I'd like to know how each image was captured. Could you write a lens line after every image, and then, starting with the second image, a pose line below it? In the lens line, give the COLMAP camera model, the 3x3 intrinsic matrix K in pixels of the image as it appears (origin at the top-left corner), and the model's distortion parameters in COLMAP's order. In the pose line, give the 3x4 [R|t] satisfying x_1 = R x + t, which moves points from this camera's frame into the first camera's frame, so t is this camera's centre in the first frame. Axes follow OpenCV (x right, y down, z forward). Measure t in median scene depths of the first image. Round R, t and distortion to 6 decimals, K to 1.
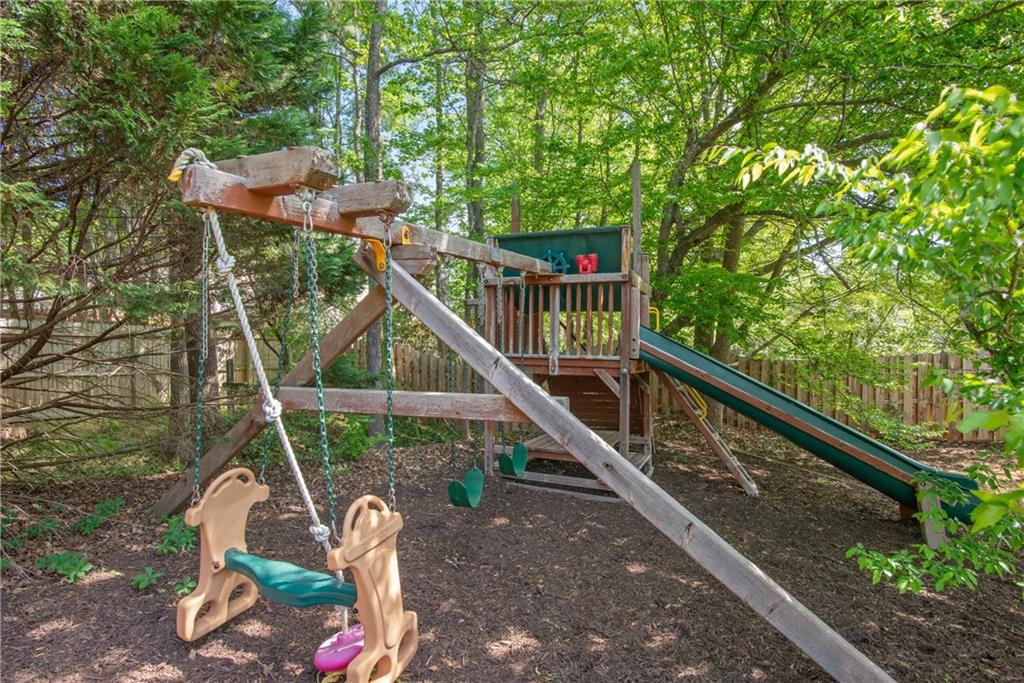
lens RADIAL K [[508.7, 0, 509.7], [0, 508.7, 343.0], [0, 0, 1]] dist [-0.010079, 0.000005]
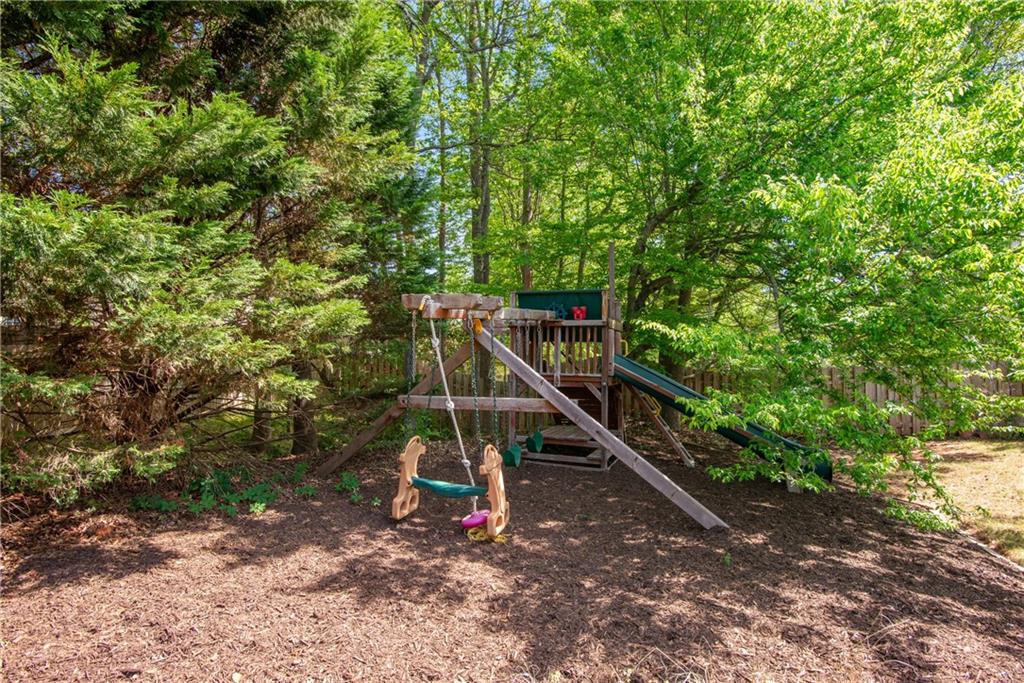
lens RADIAL K [[508.7, 0, 513.9], [0, 508.7, 339.9], [0, 0, 1]] dist [-0.010079, 0.000005]
pose [[0.998731, -0.002033, 0.050331, -0.120230], [0.003229, 0.999714, -0.023697, -0.041292], [-0.050268, 0.023830, 0.998451, -0.506126]]
